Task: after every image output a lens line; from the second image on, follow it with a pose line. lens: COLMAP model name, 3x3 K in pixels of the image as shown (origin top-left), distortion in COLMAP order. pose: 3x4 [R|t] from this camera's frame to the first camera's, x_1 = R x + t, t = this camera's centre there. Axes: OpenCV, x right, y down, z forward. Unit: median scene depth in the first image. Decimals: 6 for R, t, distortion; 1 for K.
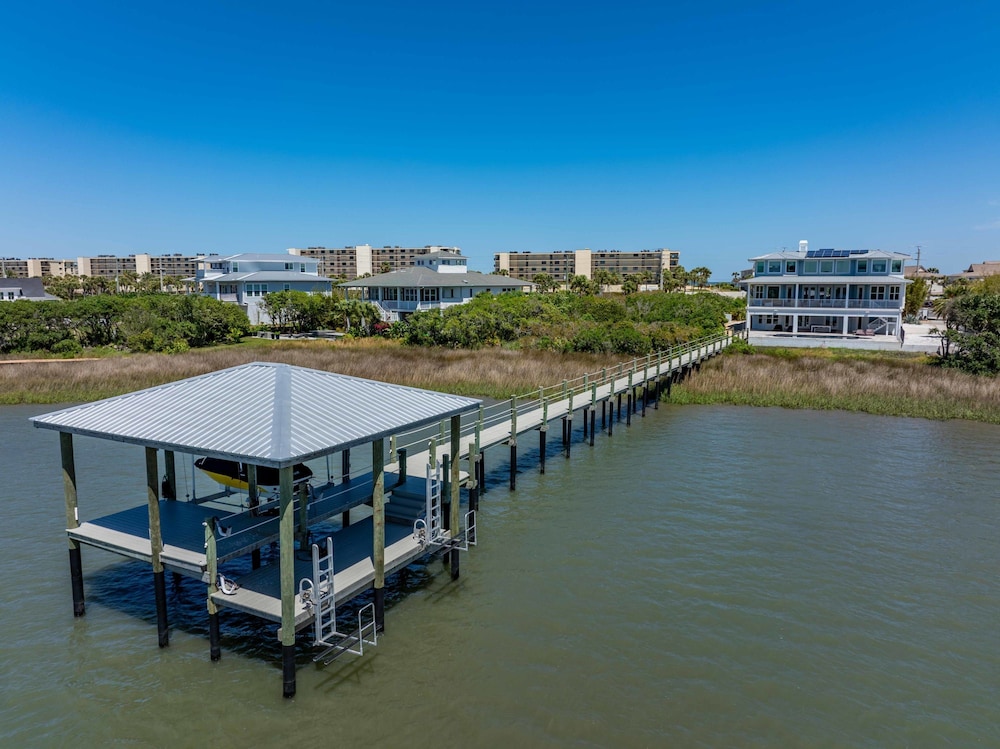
lens RADIAL K [[706.1, 0, 500.3], [0, 706.1, 363.4], [0, 0, 1]] dist [-0.007699, 0.000154]
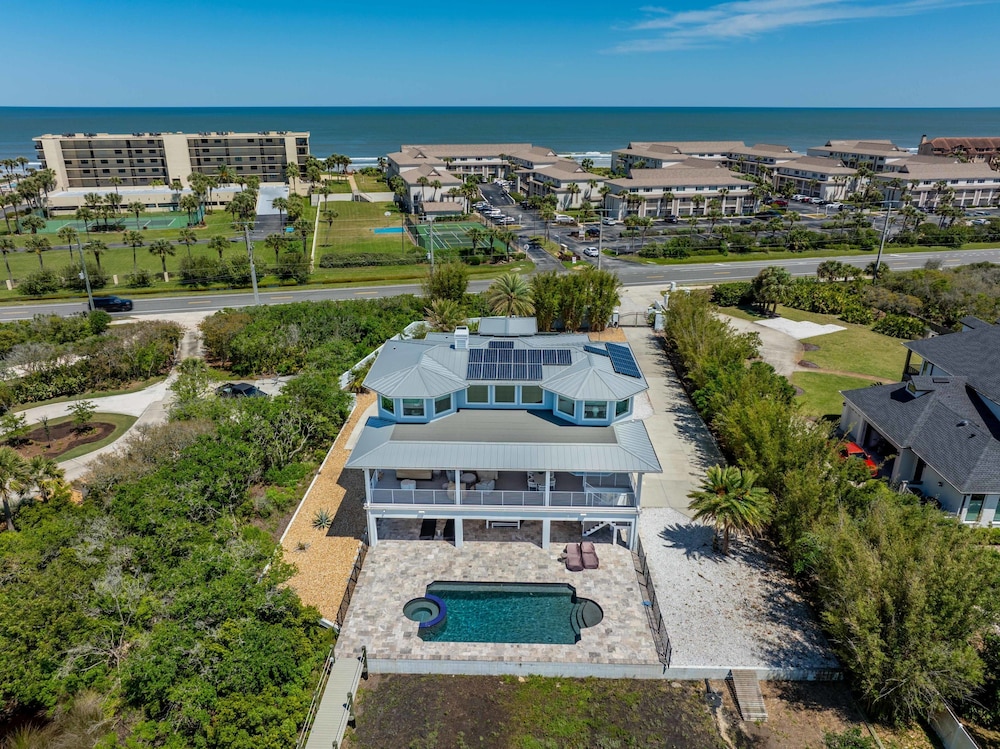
lens RADIAL K [[706.1, 0, 500.3], [0, 706.1, 363.4], [0, 0, 1]] dist [-0.007699, 0.000154]
pose [[0.895179, -0.156637, 0.417276, 0.213736], [0.052523, 0.966762, 0.250226, -0.262864], [-0.442601, -0.202080, 0.873652, 0.480289]]
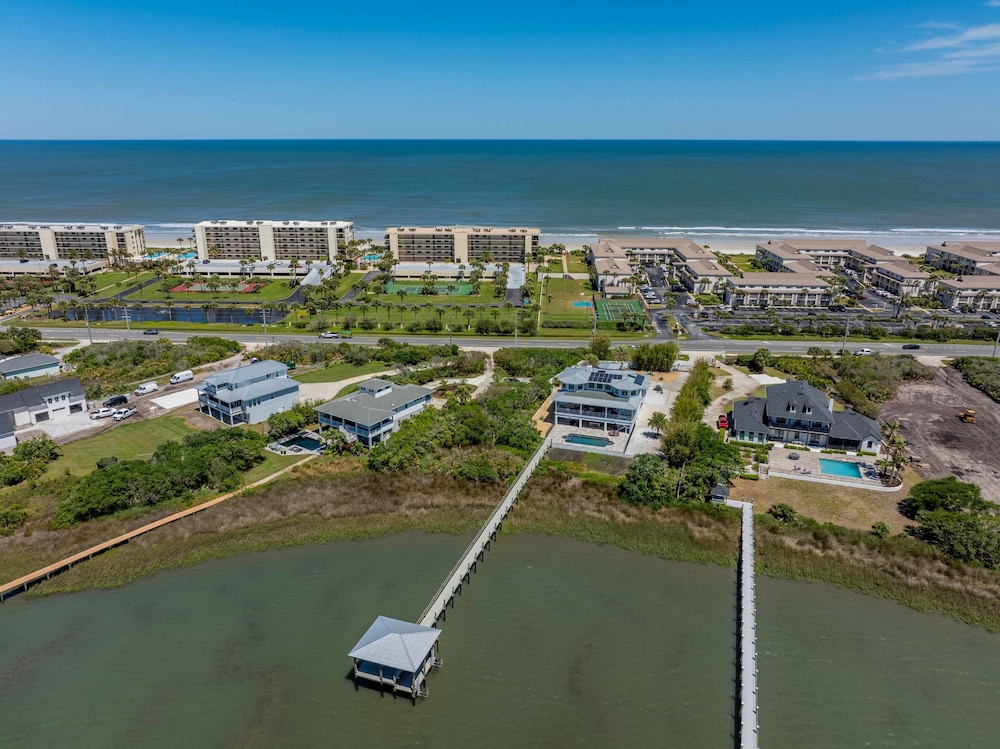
lens RADIAL K [[721.5, 0, 494.2], [0, 721.5, 374.6], [0, 0, 1]] dist [0.003713, -0.009287]
pose [[0.987173, -0.054808, 0.149953, -0.058270], [0.022039, 0.977019, 0.212008, -0.493809], [-0.158127, -0.205984, 0.965695, -0.614902]]
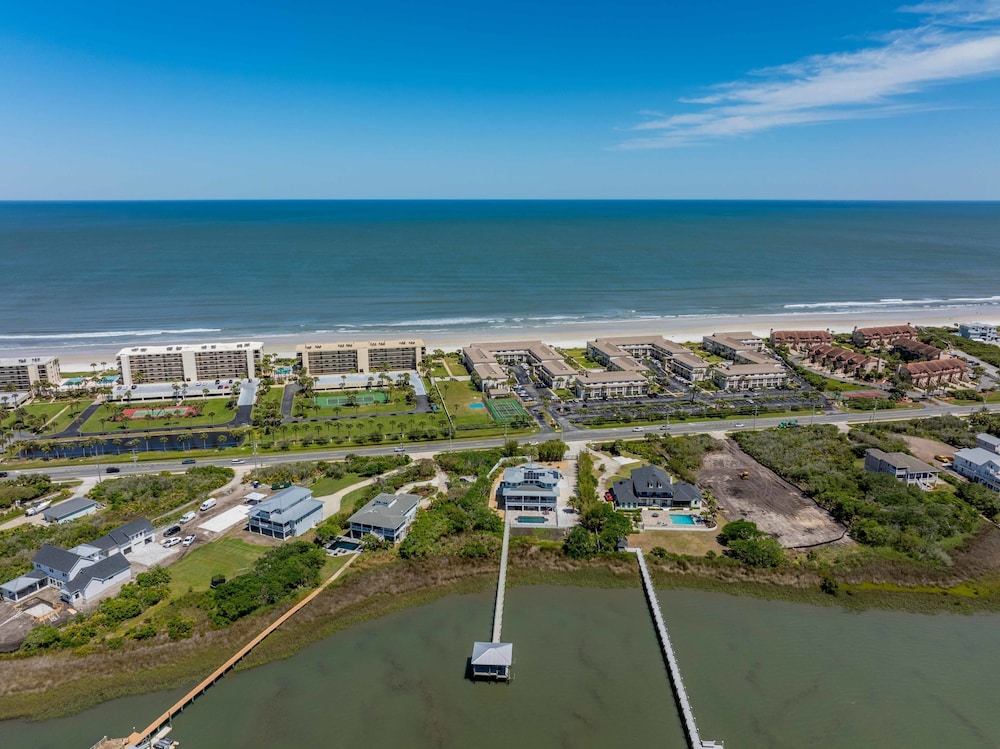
lens RADIAL K [[721.5, 0, 494.2], [0, 721.5, 374.6], [0, 0, 1]] dist [0.003713, -0.009287]
pose [[0.907596, -0.111630, 0.404733, -0.650137], [0.052588, 0.986639, 0.154200, -0.865102], [-0.416539, -0.118668, 0.901340, -1.213472]]
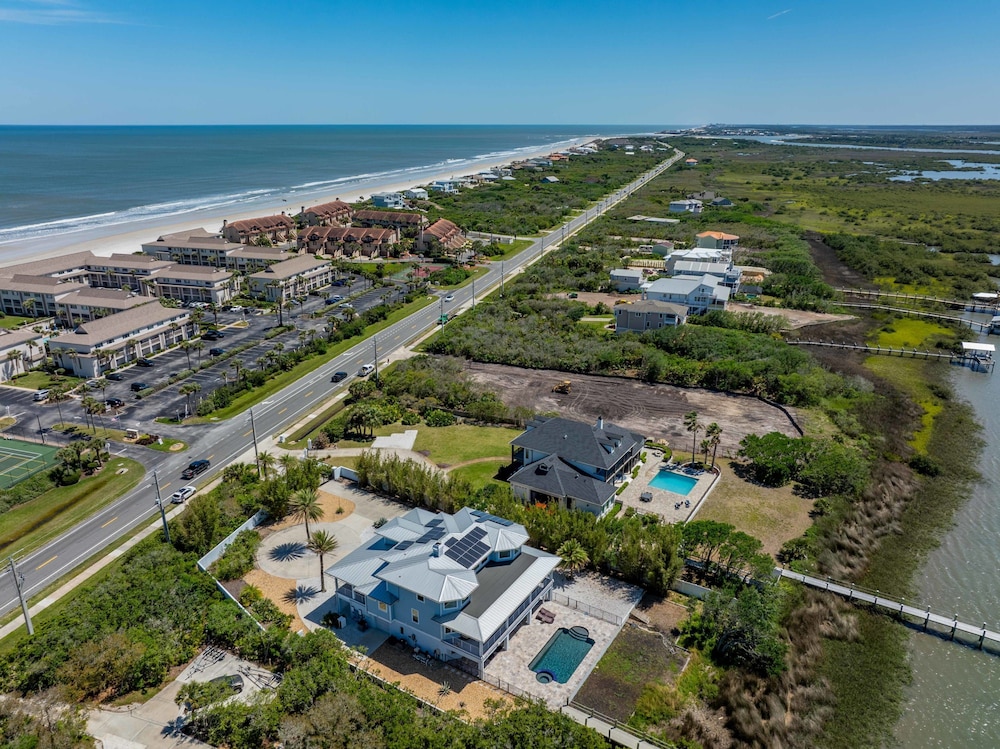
lens RADIAL K [[721.5, 0, 494.2], [0, 721.5, 374.6], [0, 0, 1]] dist [0.003713, -0.009287]
pose [[0.070359, -0.339047, 0.938135, -0.344141], [0.110145, 0.937355, 0.330504, -0.635804], [-0.991422, 0.080077, 0.103296, 0.764475]]
